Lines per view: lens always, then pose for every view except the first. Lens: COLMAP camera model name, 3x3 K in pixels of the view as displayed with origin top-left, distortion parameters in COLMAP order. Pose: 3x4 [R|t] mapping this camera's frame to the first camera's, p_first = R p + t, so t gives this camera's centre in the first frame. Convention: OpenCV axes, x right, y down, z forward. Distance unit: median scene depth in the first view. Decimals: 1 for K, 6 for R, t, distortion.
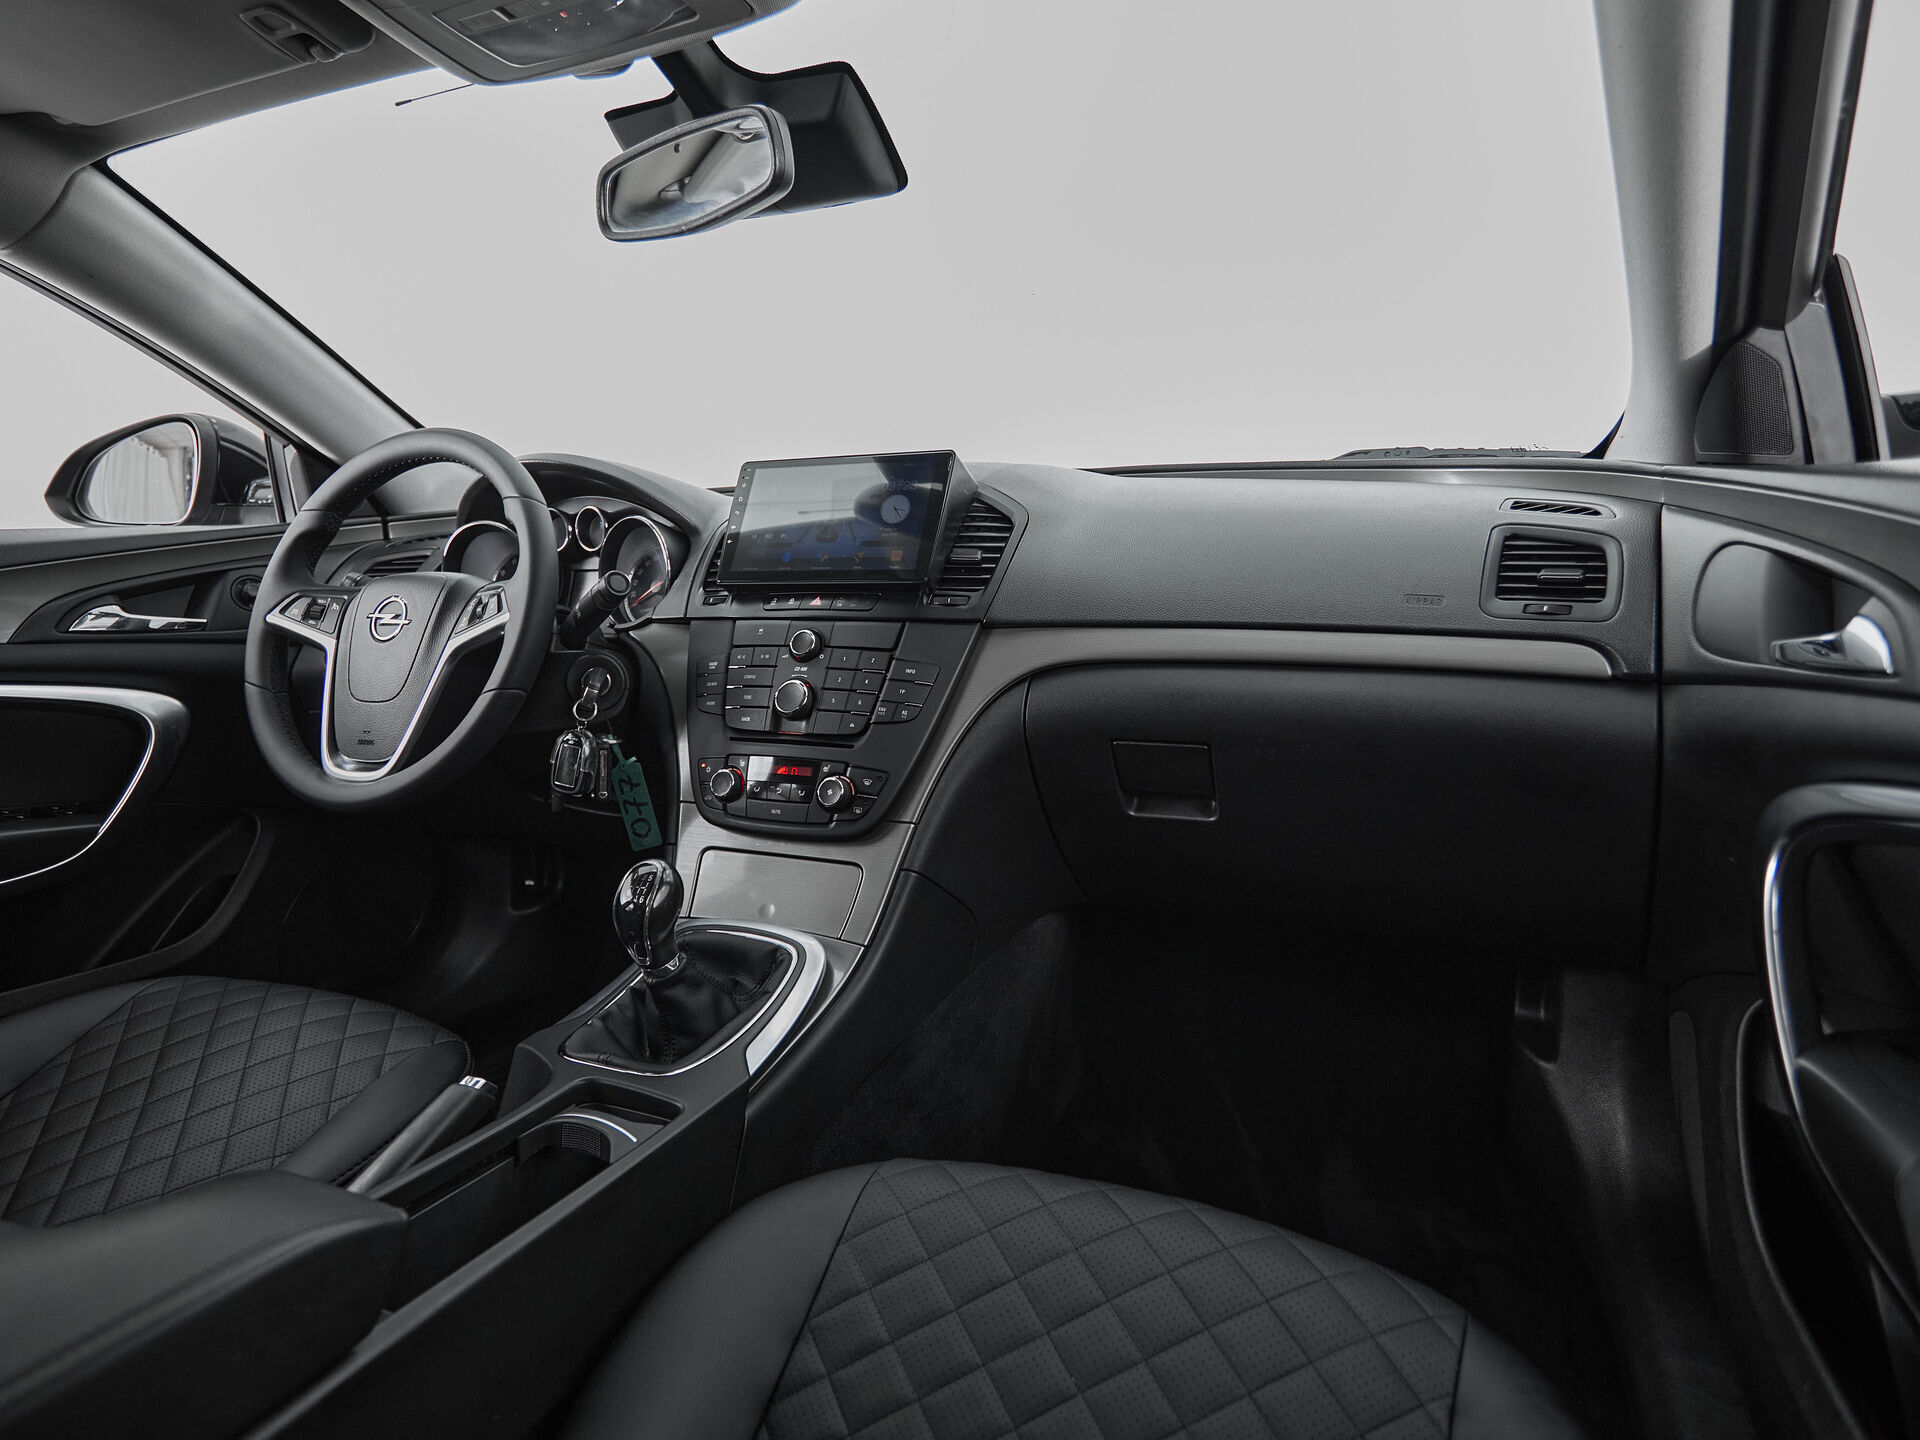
lens RADIAL K [[1087.7, 0, 946.5], [0, 1087.7, 694.8], [0, 0, 1]] dist [0.000363, -0.001704]
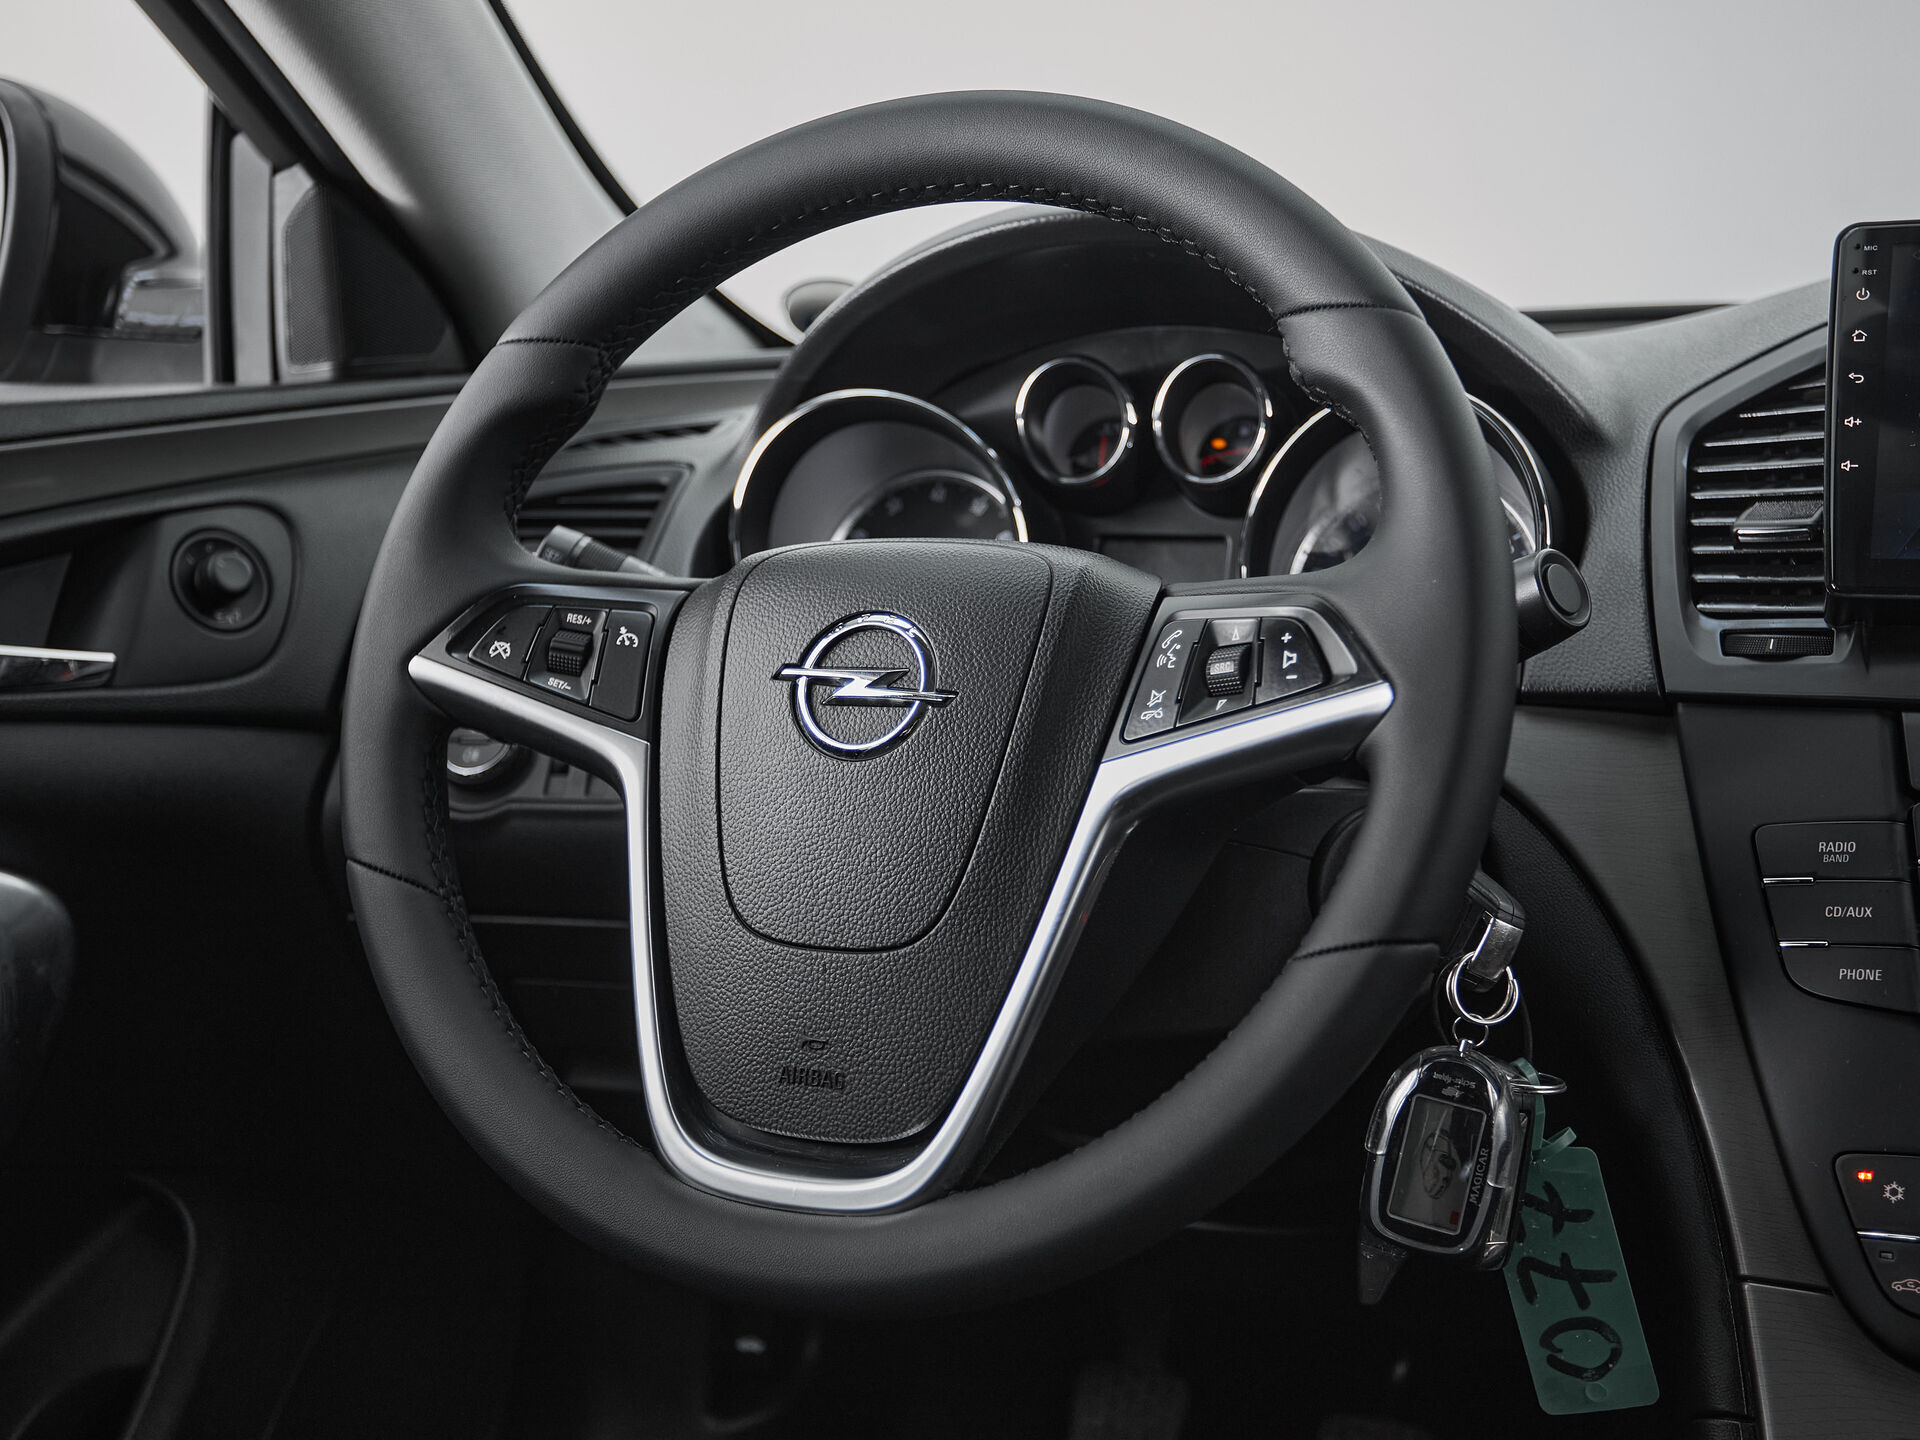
lens RADIAL K [[2181.9, 0, 912.1], [0, 2181.9, 775.3], [0, 0, 1]] dist [-0.001682, 0.000000]
pose [[0.999644, 0.024001, -0.011648, -0.496801], [-0.024006, 0.999712, -0.000257, -0.044186], [0.011638, 0.000537, 0.999932, 0.367496]]
